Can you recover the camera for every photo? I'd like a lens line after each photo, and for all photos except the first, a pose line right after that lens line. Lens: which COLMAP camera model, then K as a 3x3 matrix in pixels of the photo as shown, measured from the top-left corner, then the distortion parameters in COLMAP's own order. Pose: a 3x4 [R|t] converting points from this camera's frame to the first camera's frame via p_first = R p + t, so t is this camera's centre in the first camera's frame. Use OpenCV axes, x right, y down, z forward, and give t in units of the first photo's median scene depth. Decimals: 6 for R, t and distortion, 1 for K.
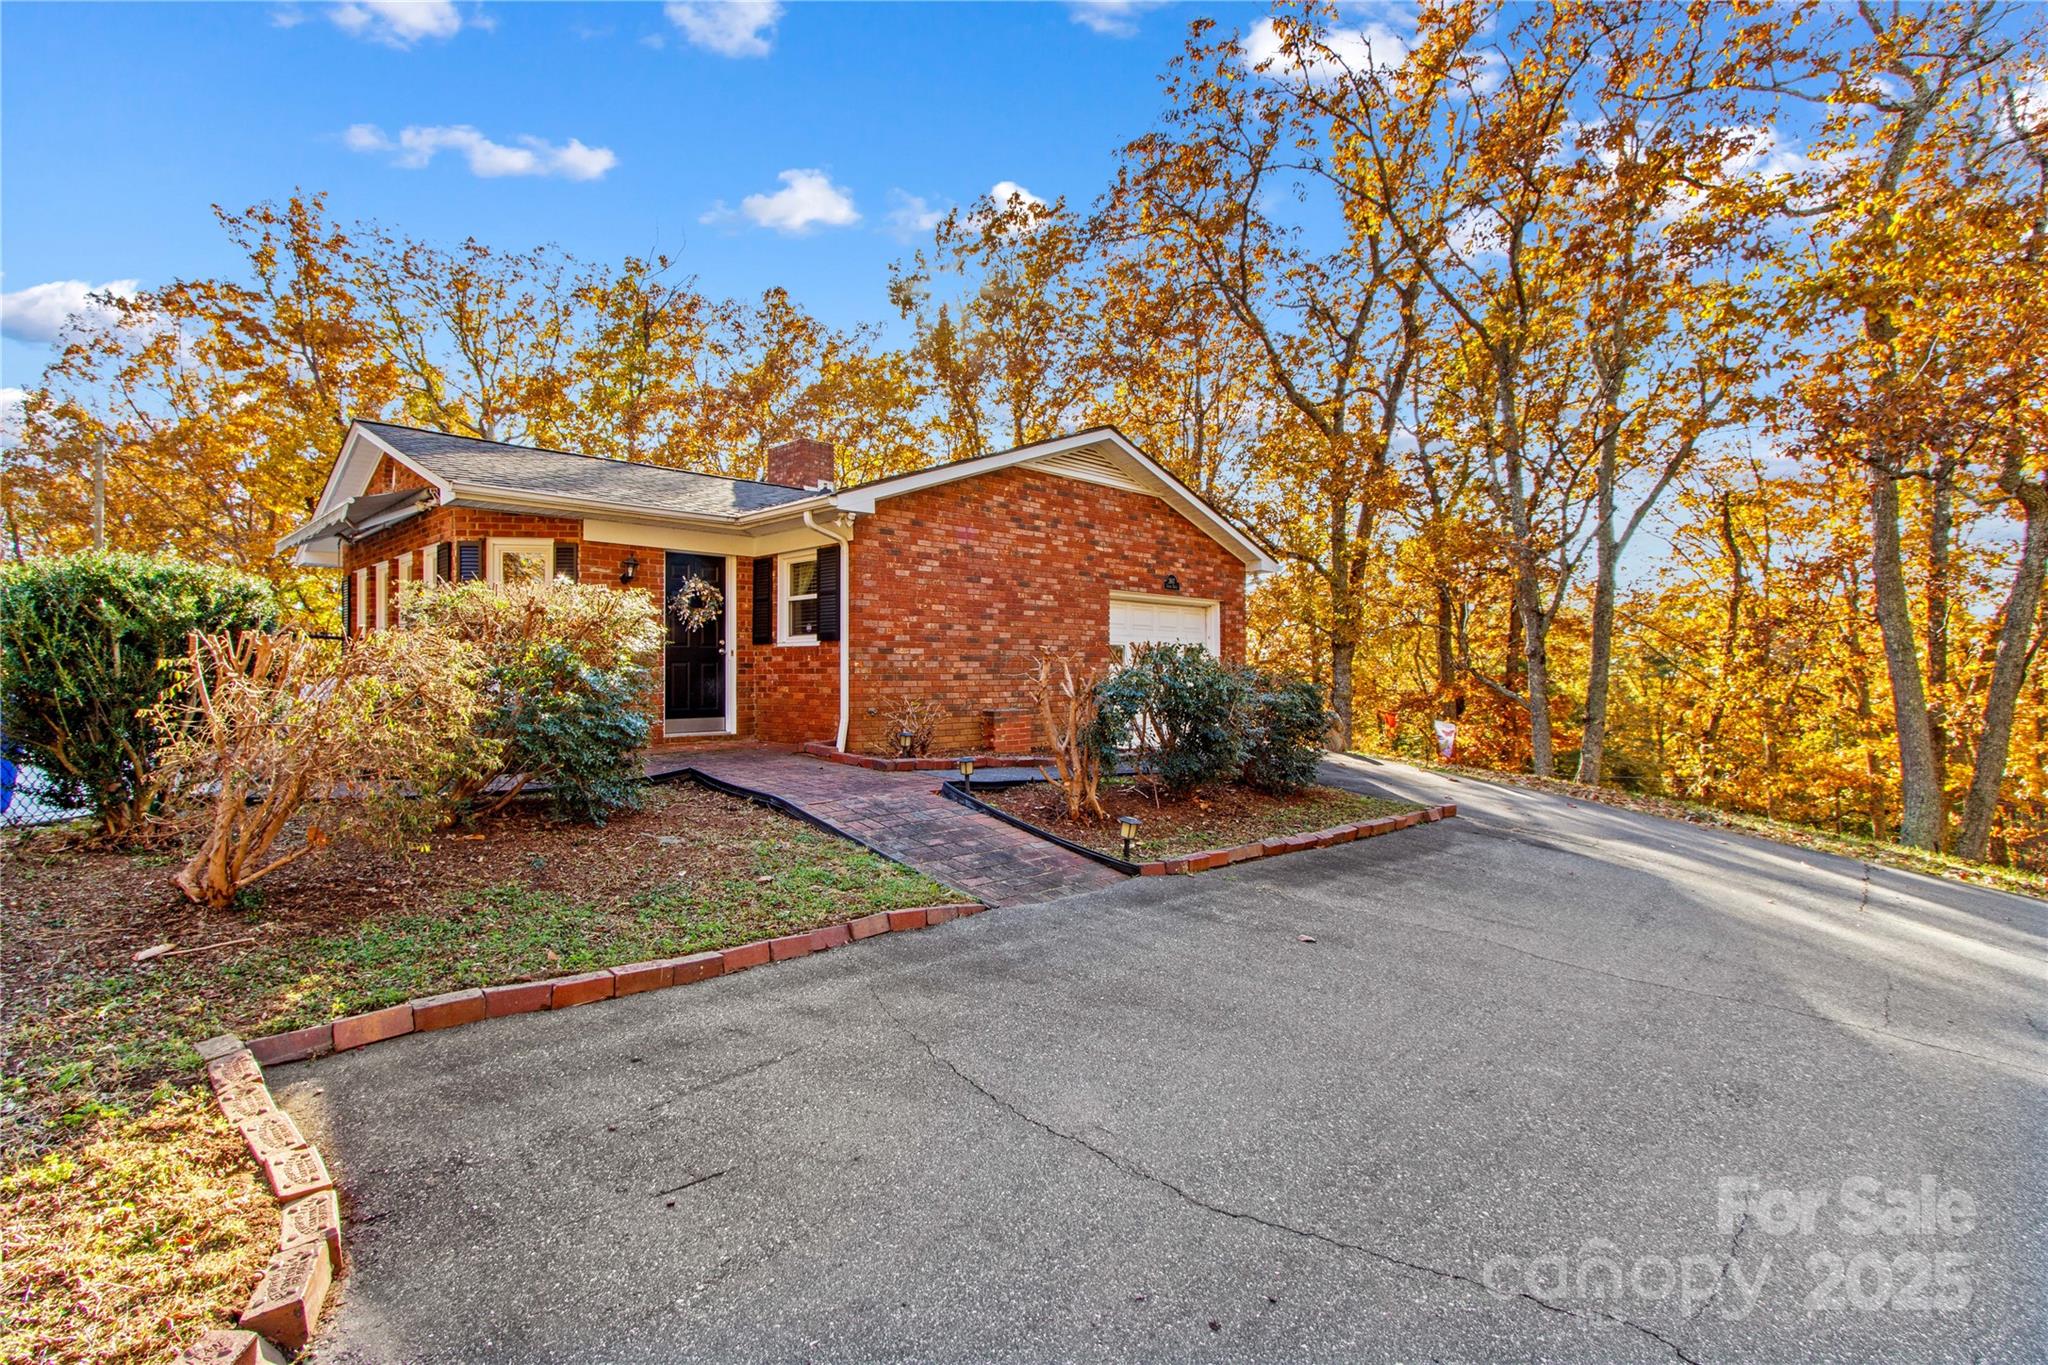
lens RADIAL K [[956.4, 0, 984.0], [0, 956.4, 654.4], [0, 0, 1]] dist [0.008717, 0.000015]
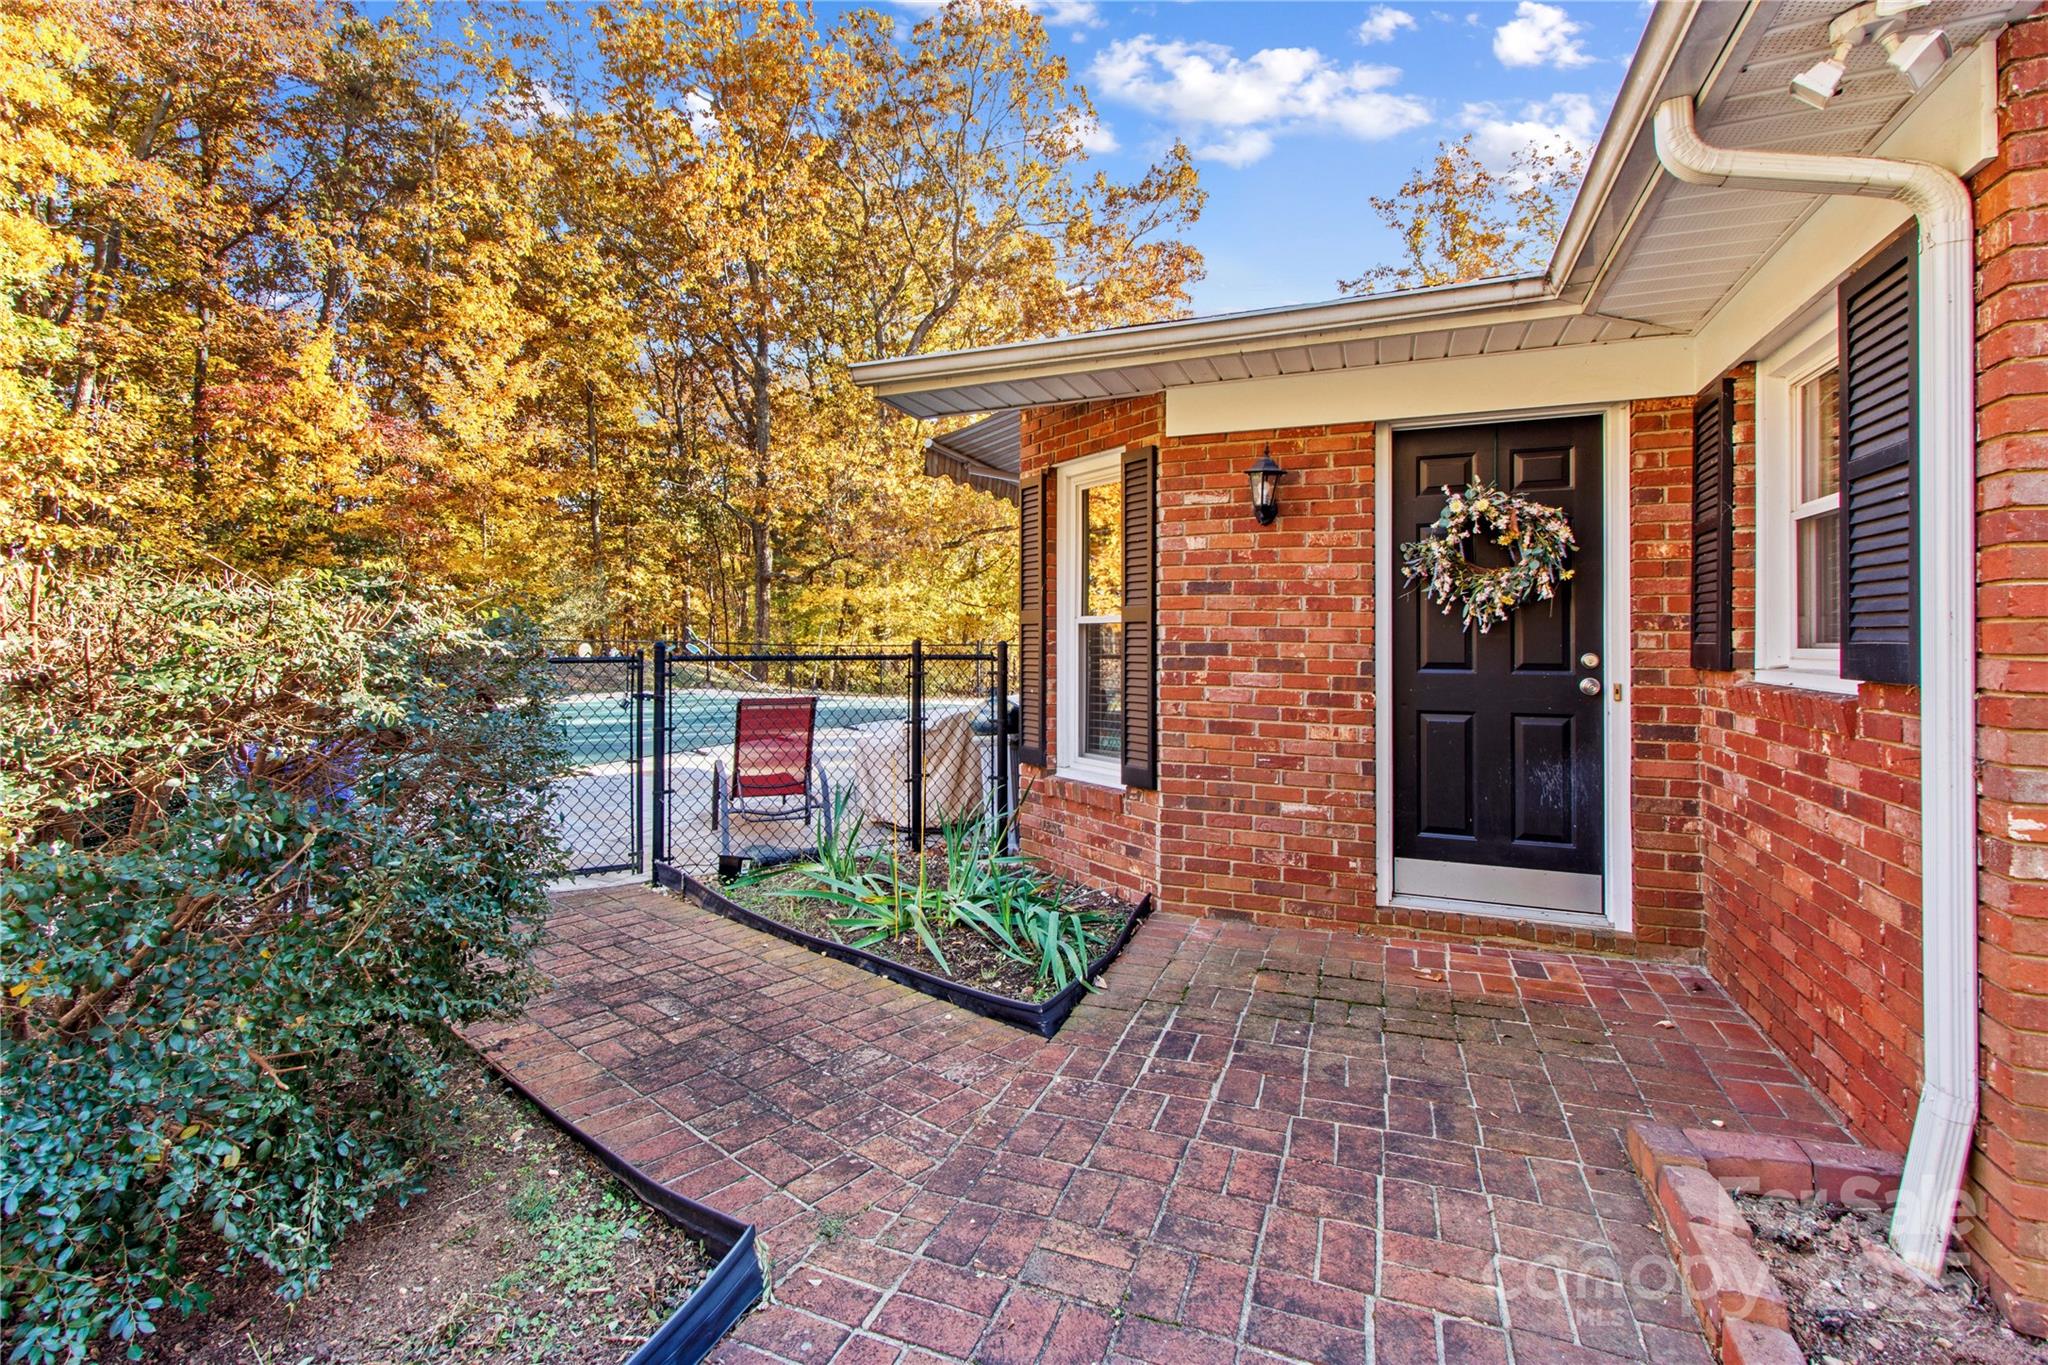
lens RADIAL K [[956.4, 0, 984.0], [0, 956.4, 654.4], [0, 0, 1]] dist [0.008717, 0.000015]
pose [[0.388718, 0.013325, -0.921260, -0.037622], [0.015585, 0.999657, 0.021035, -0.025854], [0.921225, -0.022534, 0.388378, 0.665074]]
